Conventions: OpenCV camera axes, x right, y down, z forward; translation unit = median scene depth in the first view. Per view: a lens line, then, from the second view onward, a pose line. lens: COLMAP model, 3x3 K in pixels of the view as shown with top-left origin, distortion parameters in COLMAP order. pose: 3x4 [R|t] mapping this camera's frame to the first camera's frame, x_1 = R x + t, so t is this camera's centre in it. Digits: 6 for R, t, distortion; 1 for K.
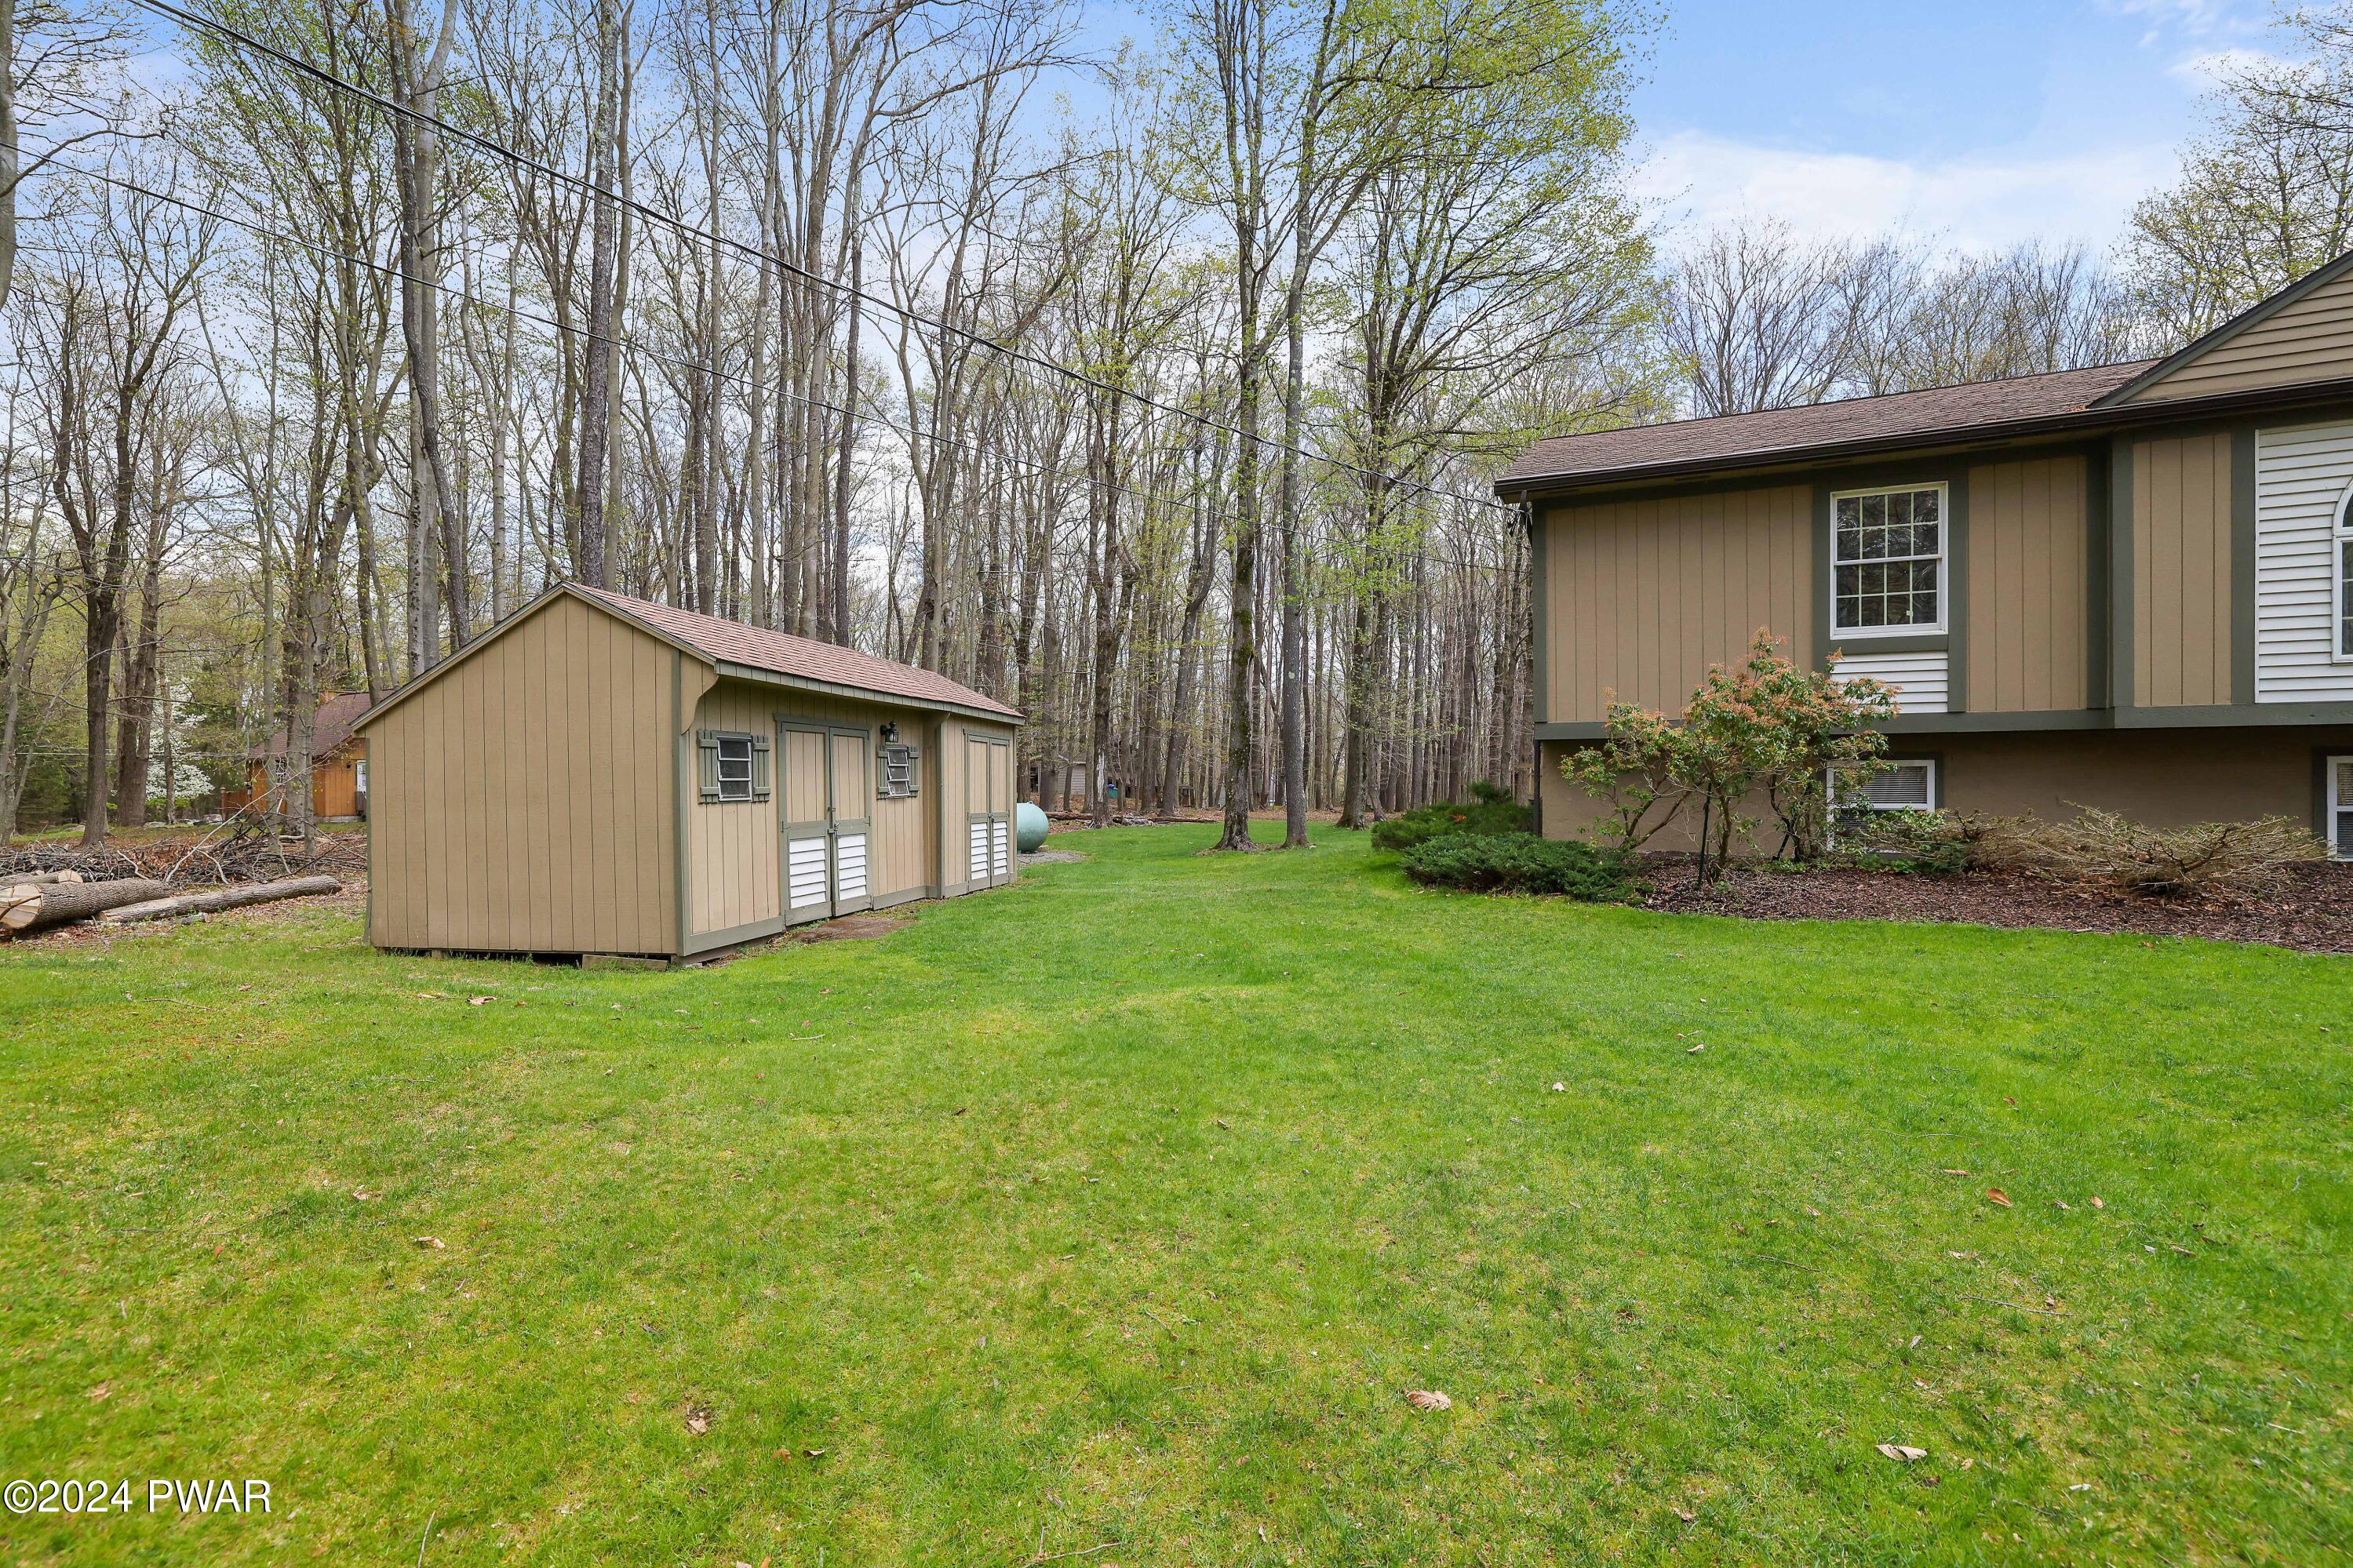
lens RADIAL K [[1039.3, 0, 1154.4], [0, 1039.3, 790.1], [0, 0, 1]] dist [-0.028855, 0.000074]
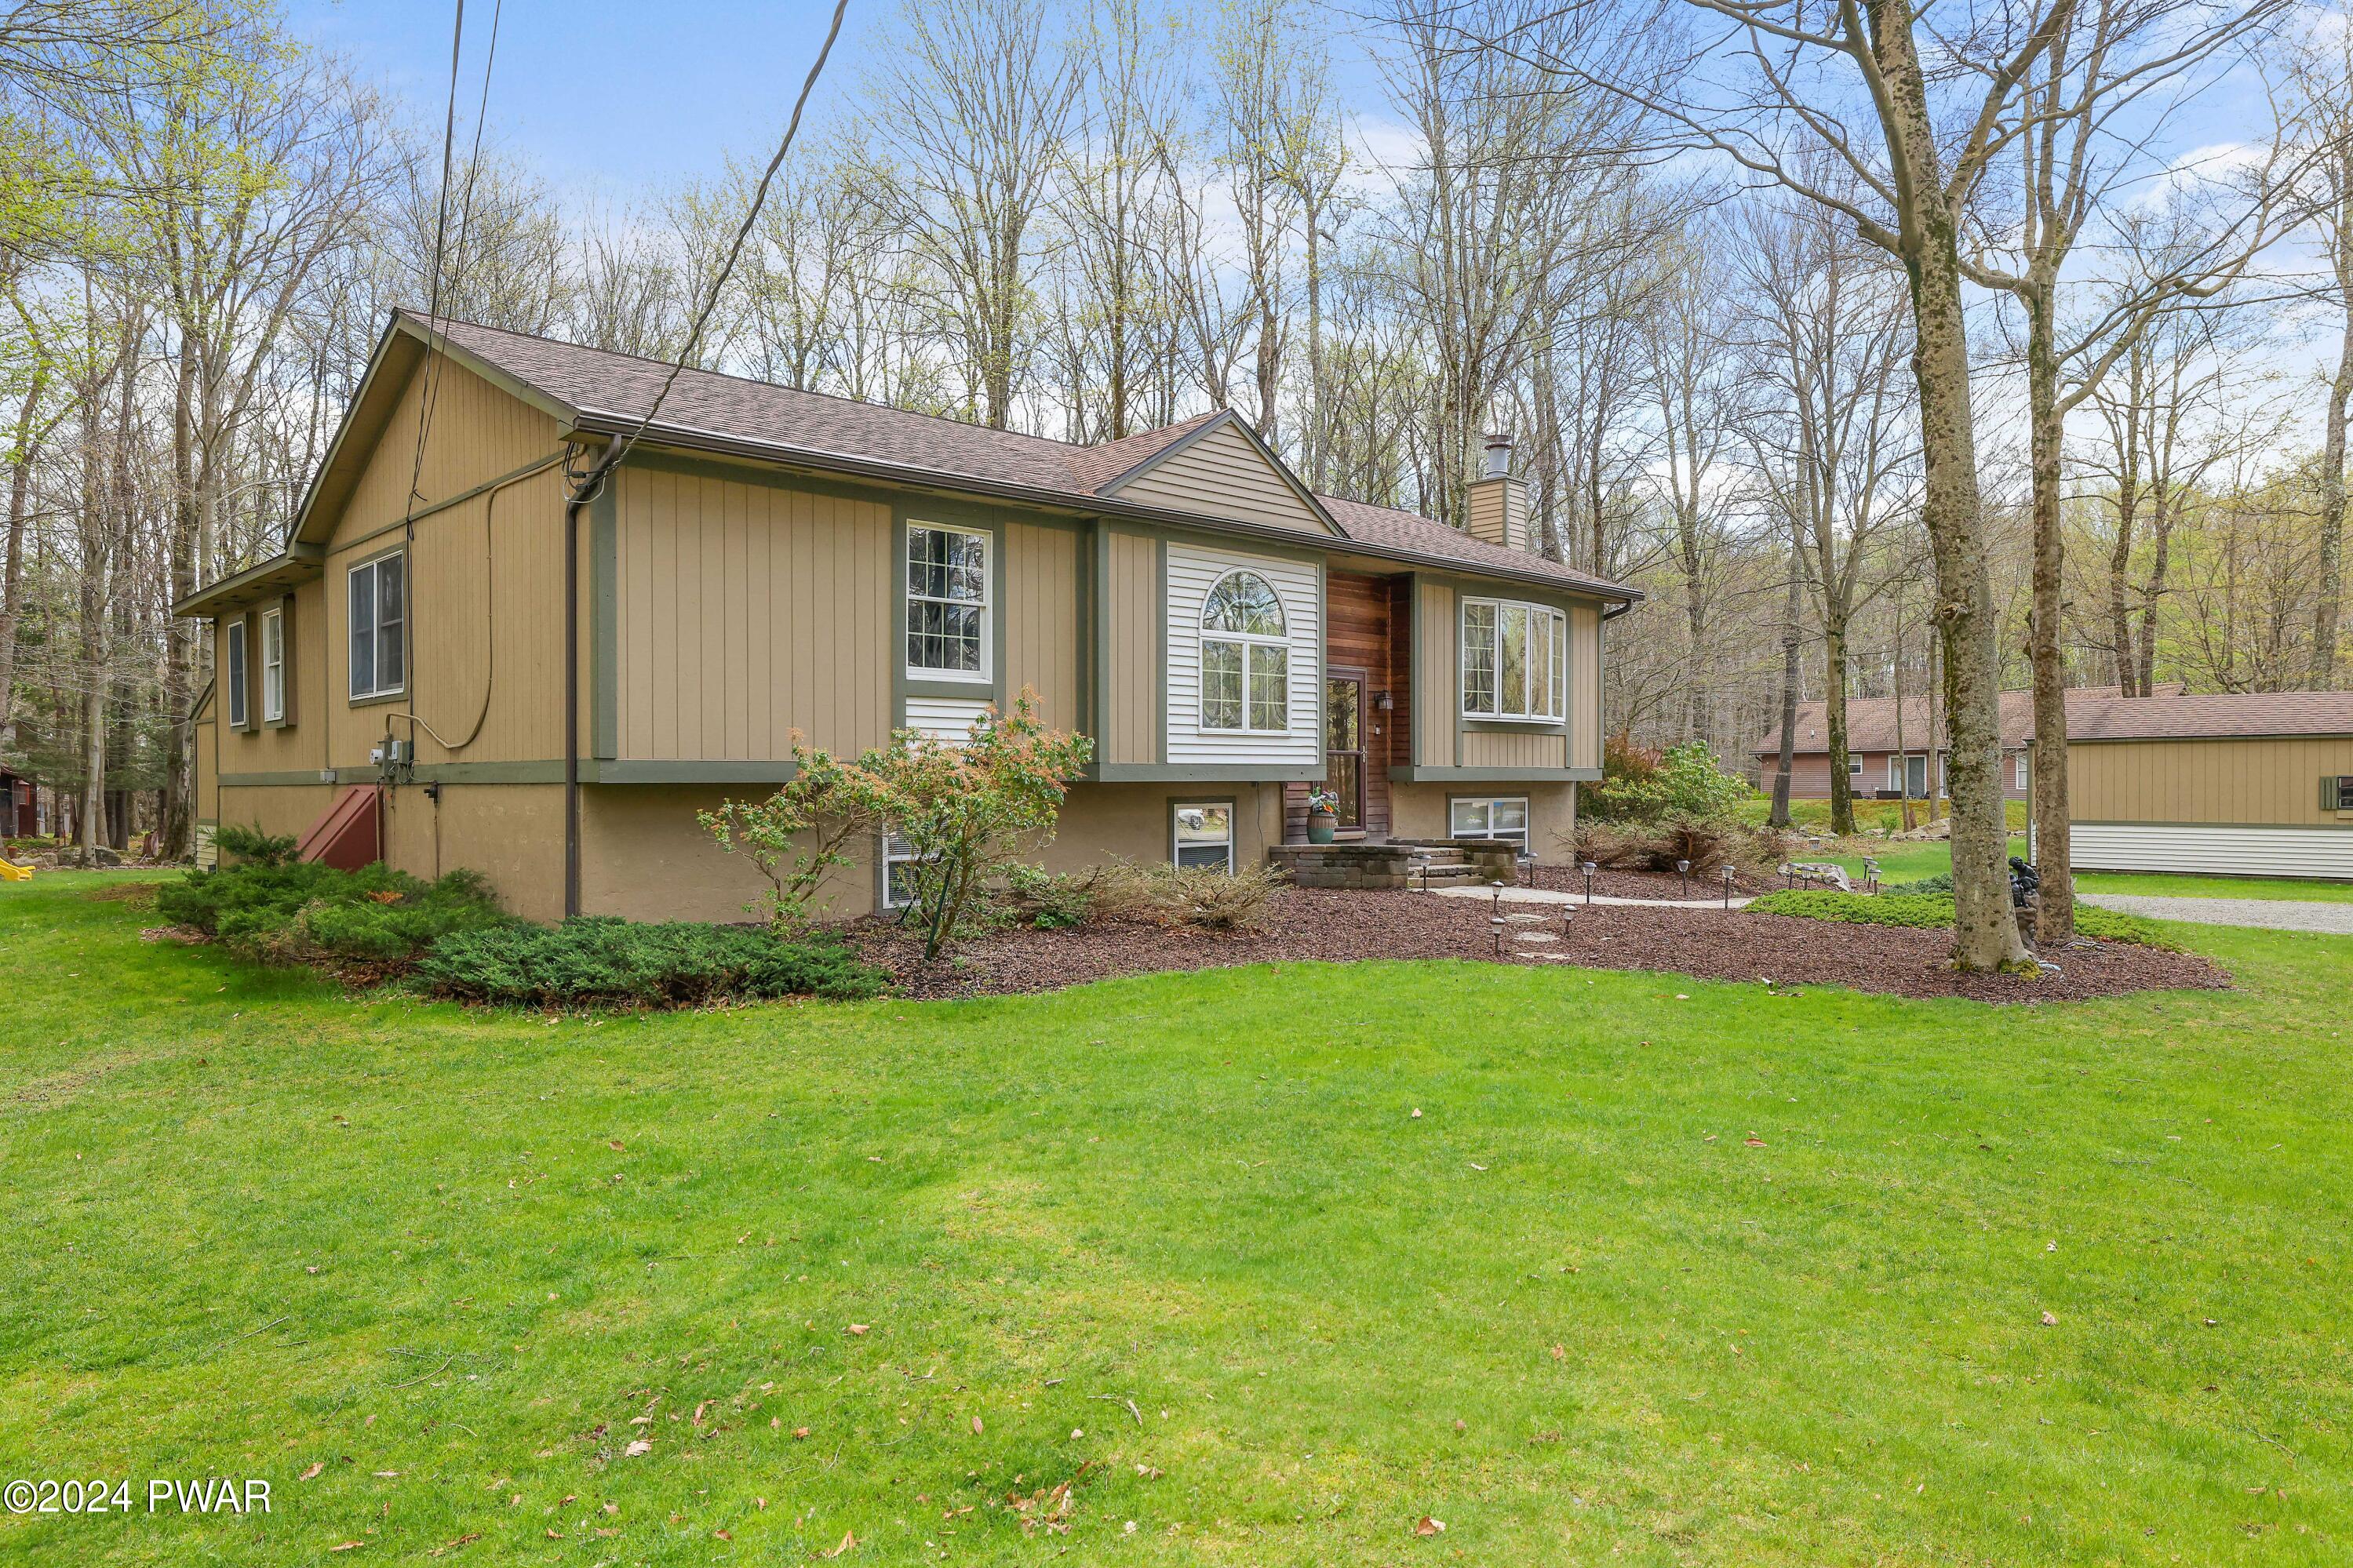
lens RADIAL K [[1476.9, 0, 1176.5], [0, 1476.9, 784.0], [0, 0, 1]] dist [0.000370, -0.000185]
pose [[0.341952, 0.000559, 0.939717, -0.569377], [0.005903, 0.999979, -0.002743, -0.054812], [-0.939699, 0.006485, 0.341942, 0.365407]]
